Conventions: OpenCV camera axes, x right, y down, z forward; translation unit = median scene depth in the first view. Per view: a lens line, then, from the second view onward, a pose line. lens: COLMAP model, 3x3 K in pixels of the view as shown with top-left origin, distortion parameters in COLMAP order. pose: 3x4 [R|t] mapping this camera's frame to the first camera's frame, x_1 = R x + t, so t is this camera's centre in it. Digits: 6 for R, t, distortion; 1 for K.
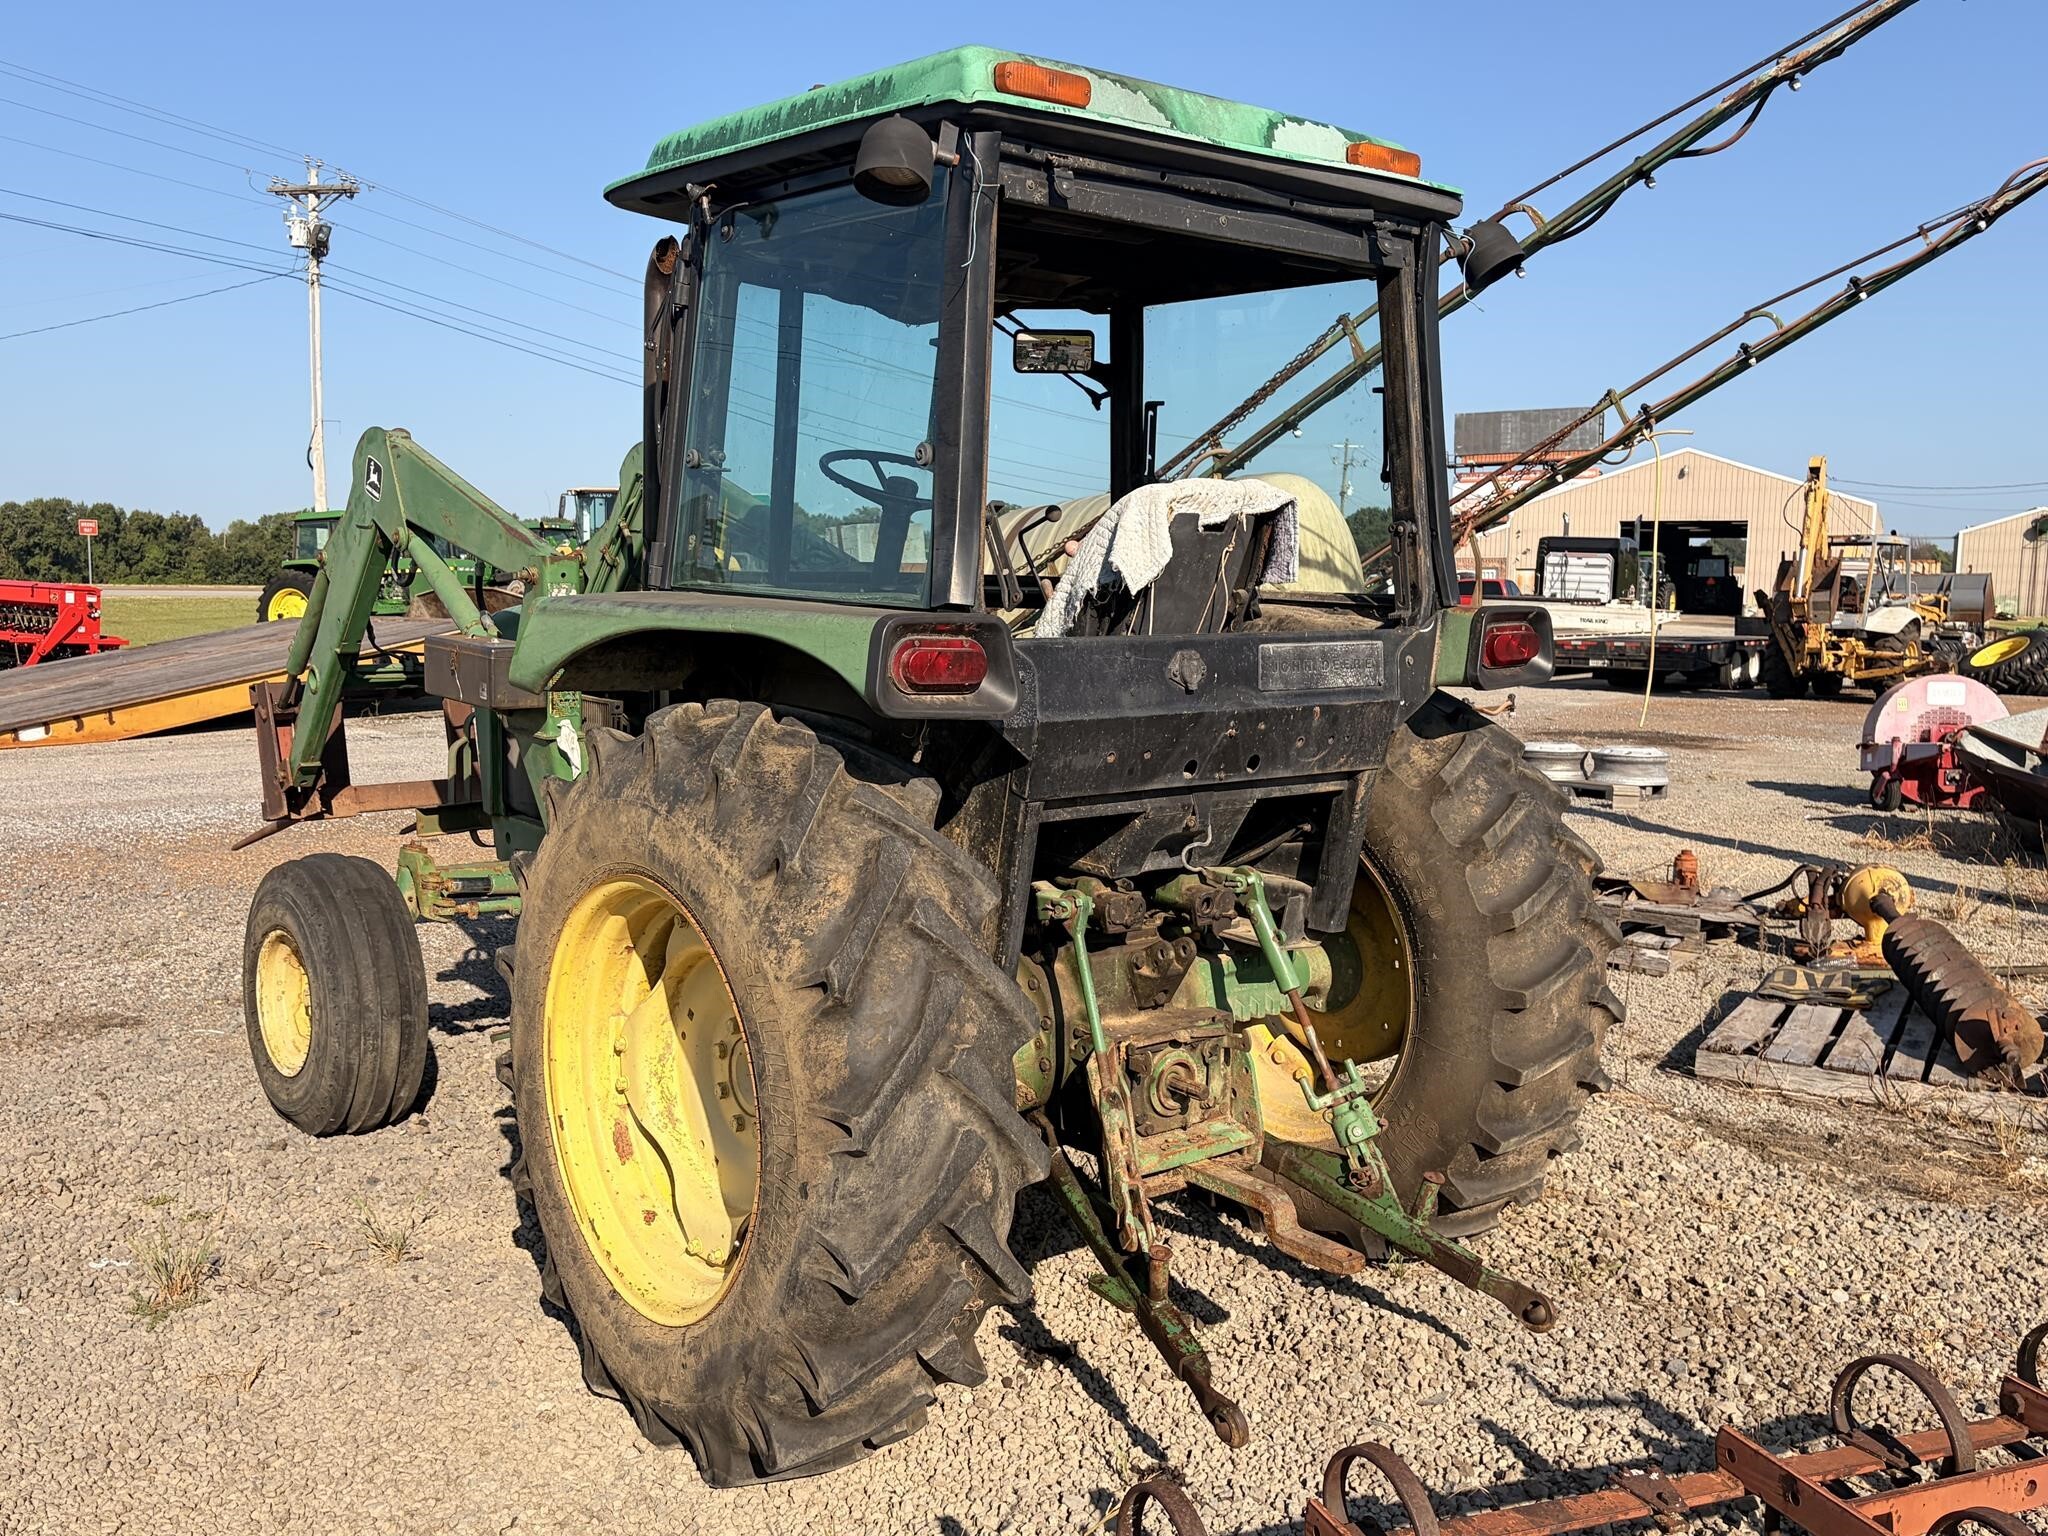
lens RADIAL K [[1759.2, 0, 1020.4], [0, 1759.2, 791.7], [0, 0, 1]] dist [0.030613, -0.011766]
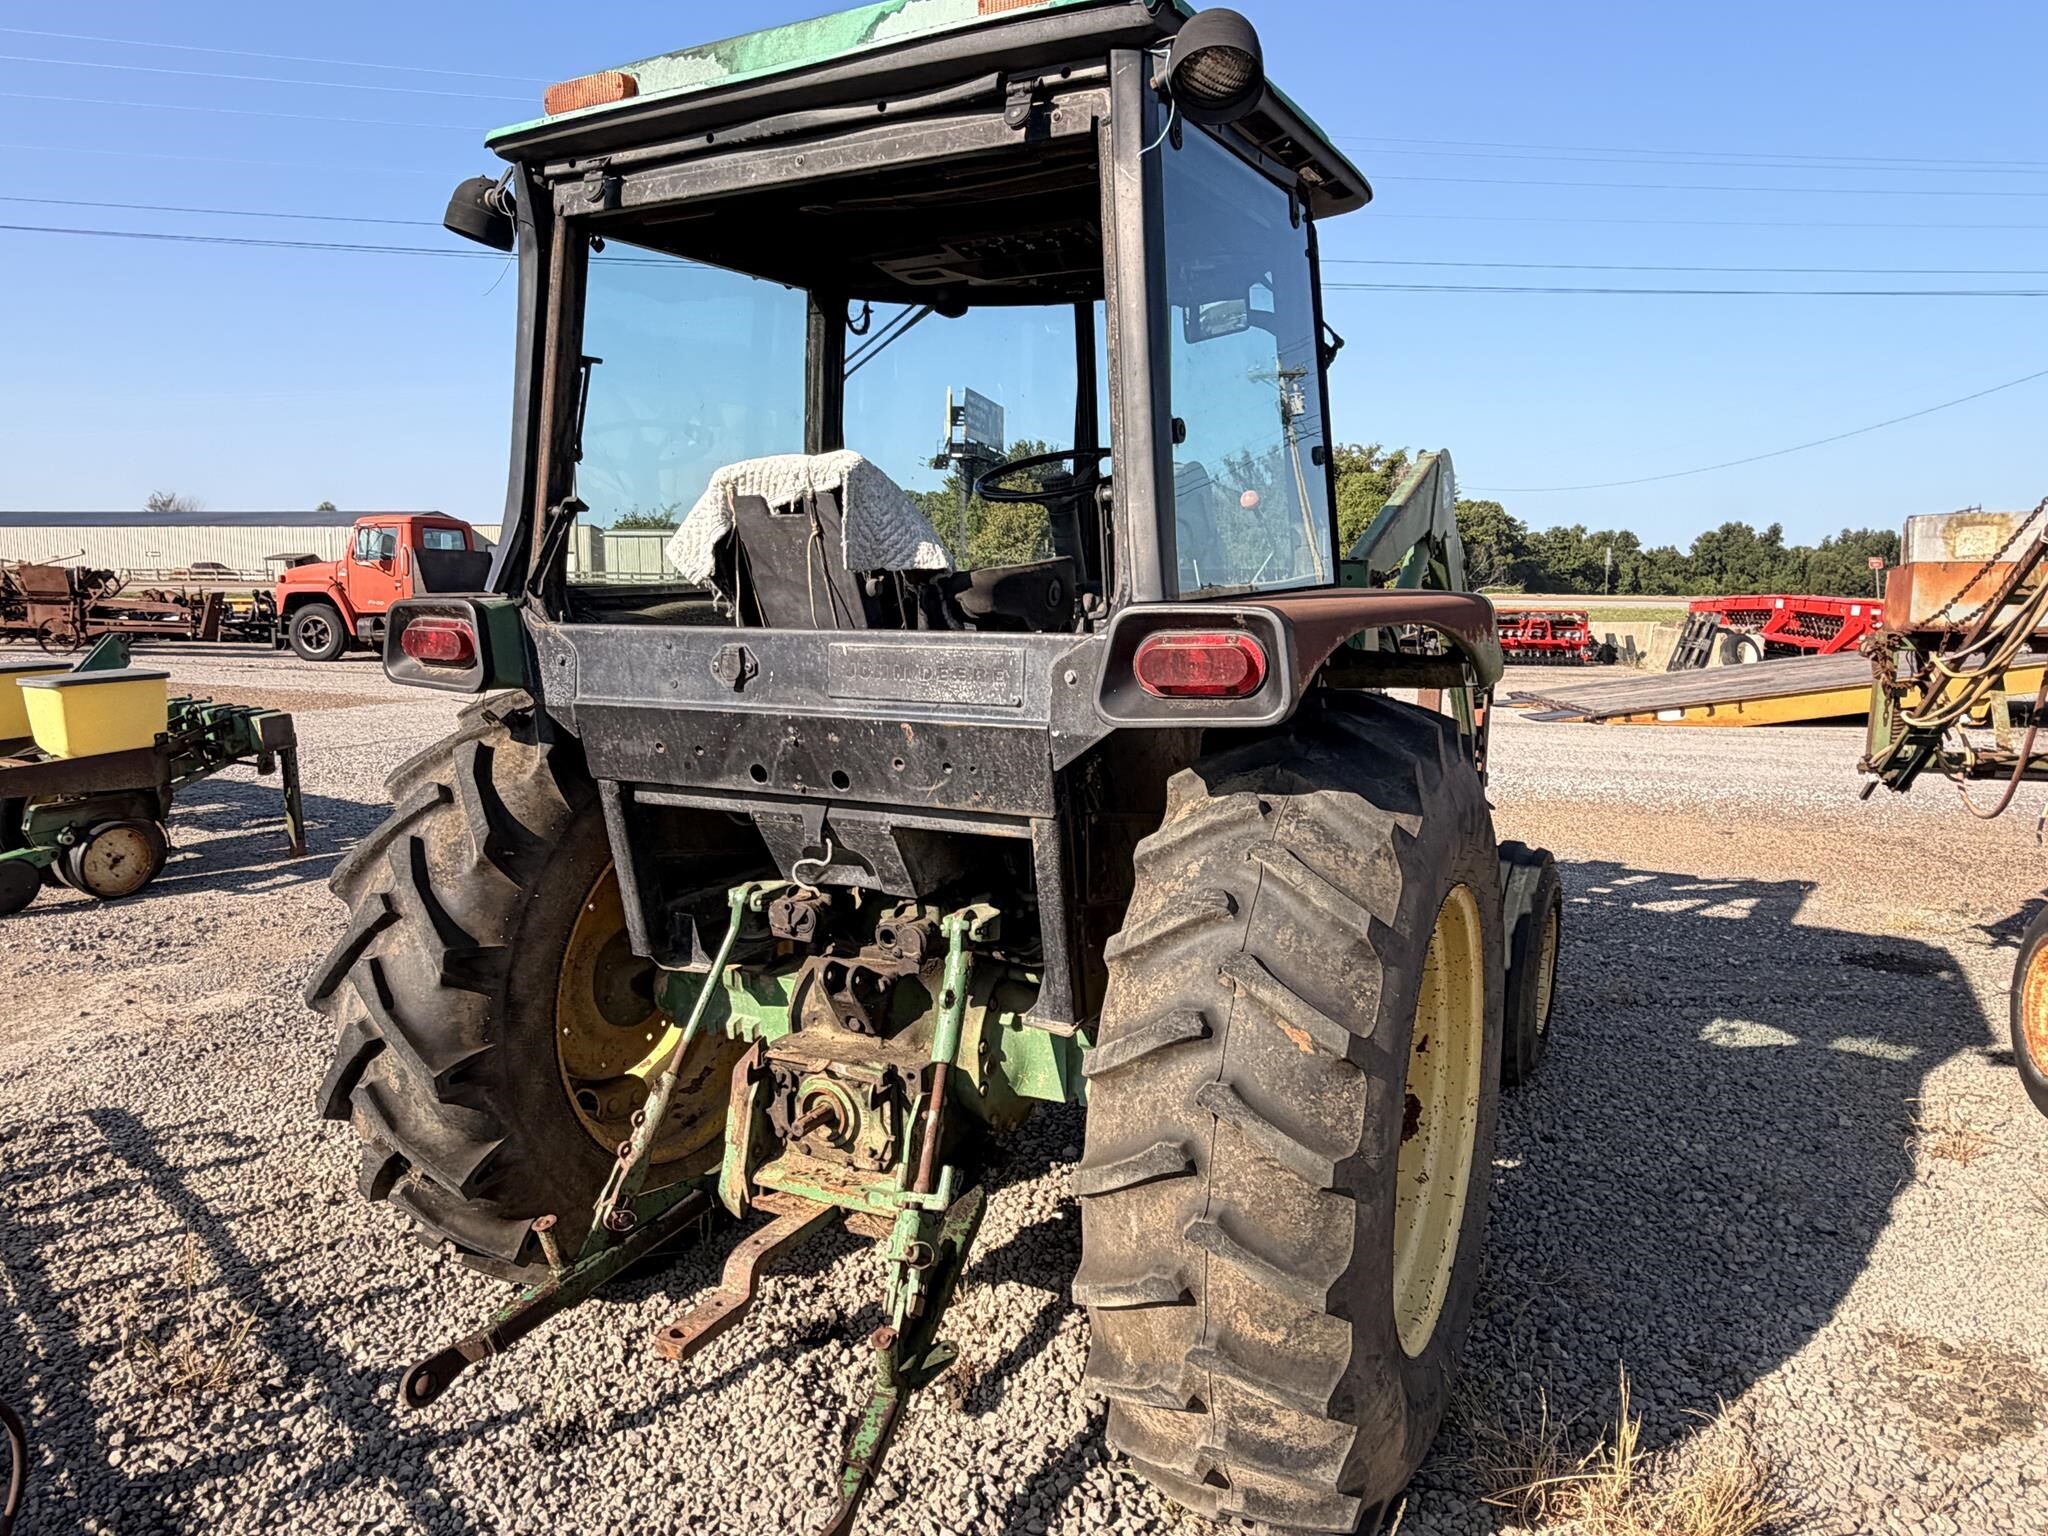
lens RADIAL K [[1389.5, 0, 1015.4], [0, 1389.5, 775.5], [0, 0, 1]] dist [-0.005190, -0.002854]
pose [[0.402746, 0.118162, -0.907653, 0.622057], [-0.110845, 0.990630, 0.079780, -0.065236], [0.908575, 0.068477, 0.412070, 0.632123]]
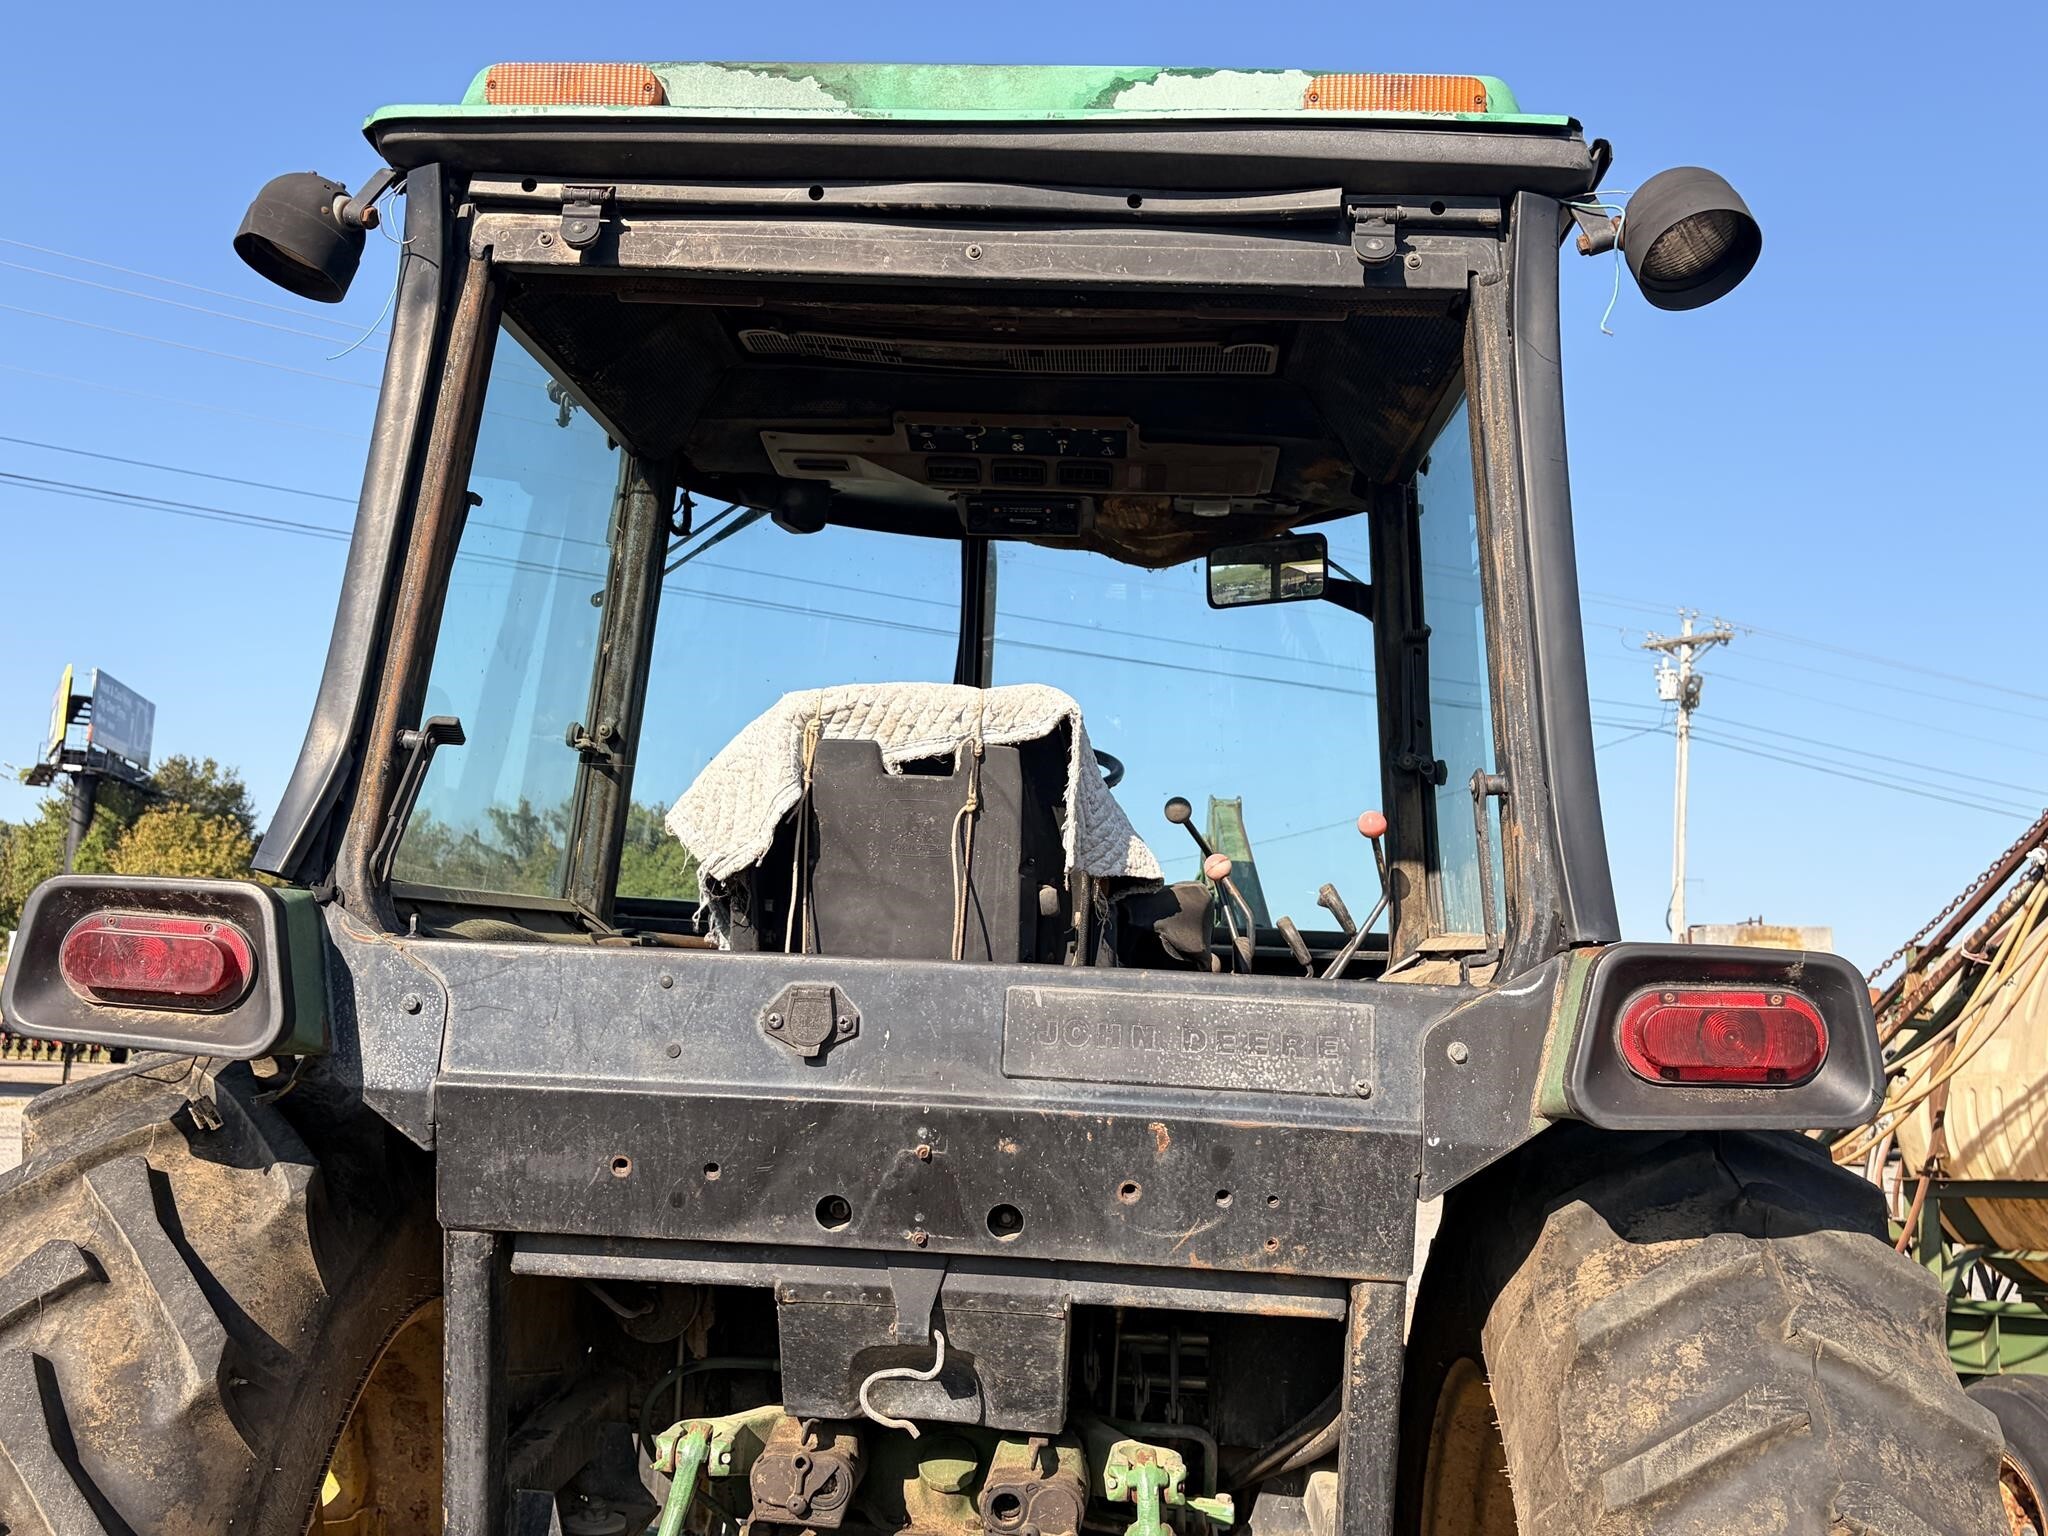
lens RADIAL K [[1946.6, 0, 1024.0], [0, 1946.6, 768.0], [0, 0, 1]] dist [0.095058, -0.180900]
pose [[0.745185, -0.054923, -0.664592, 0.411139], [-0.123198, 0.968109, -0.218144, -0.016282], [0.655379, 0.244434, 0.714654, 0.450618]]
